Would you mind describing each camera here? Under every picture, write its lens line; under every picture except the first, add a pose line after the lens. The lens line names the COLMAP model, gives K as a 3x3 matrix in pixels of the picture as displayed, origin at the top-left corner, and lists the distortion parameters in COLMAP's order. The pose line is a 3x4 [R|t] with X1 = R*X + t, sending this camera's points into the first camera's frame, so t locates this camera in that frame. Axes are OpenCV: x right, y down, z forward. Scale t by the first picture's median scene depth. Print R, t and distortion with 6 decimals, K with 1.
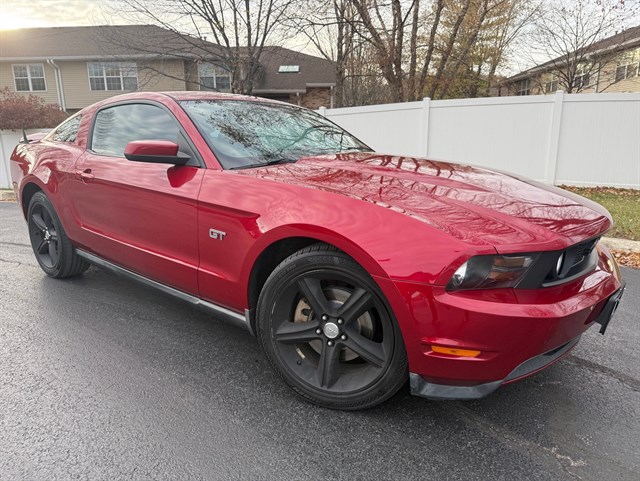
lens RADIAL K [[450.2, 0, 315.2], [0, 450.2, 238.2], [0, 0, 1]] dist [0.008250, -0.017570]
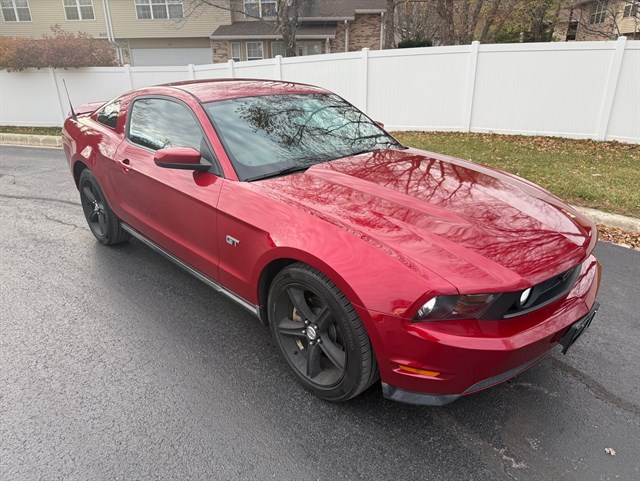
lens RADIAL K [[450.2, 0, 317.6], [0, 450.2, 236.3], [0, 0, 1]] dist [0.008250, -0.017570]
pose [[0.994815, 0.039216, -0.093837, 0.097697], [-0.024510, 0.987918, 0.153028, -0.189917], [0.098704, -0.149934, 0.983757, -0.098329]]
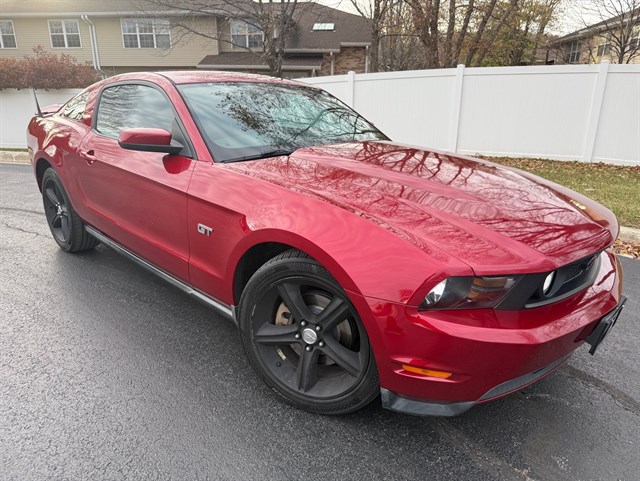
lens RADIAL K [[450.2, 0, 318.4], [0, 450.2, 238.3], [0, 0, 1]] dist [0.008250, -0.017570]
pose [[0.997362, 0.038167, -0.061737, 0.088311], [-0.032863, 0.995860, 0.084755, -0.077518], [0.064716, -0.082503, 0.994487, 0.026078]]
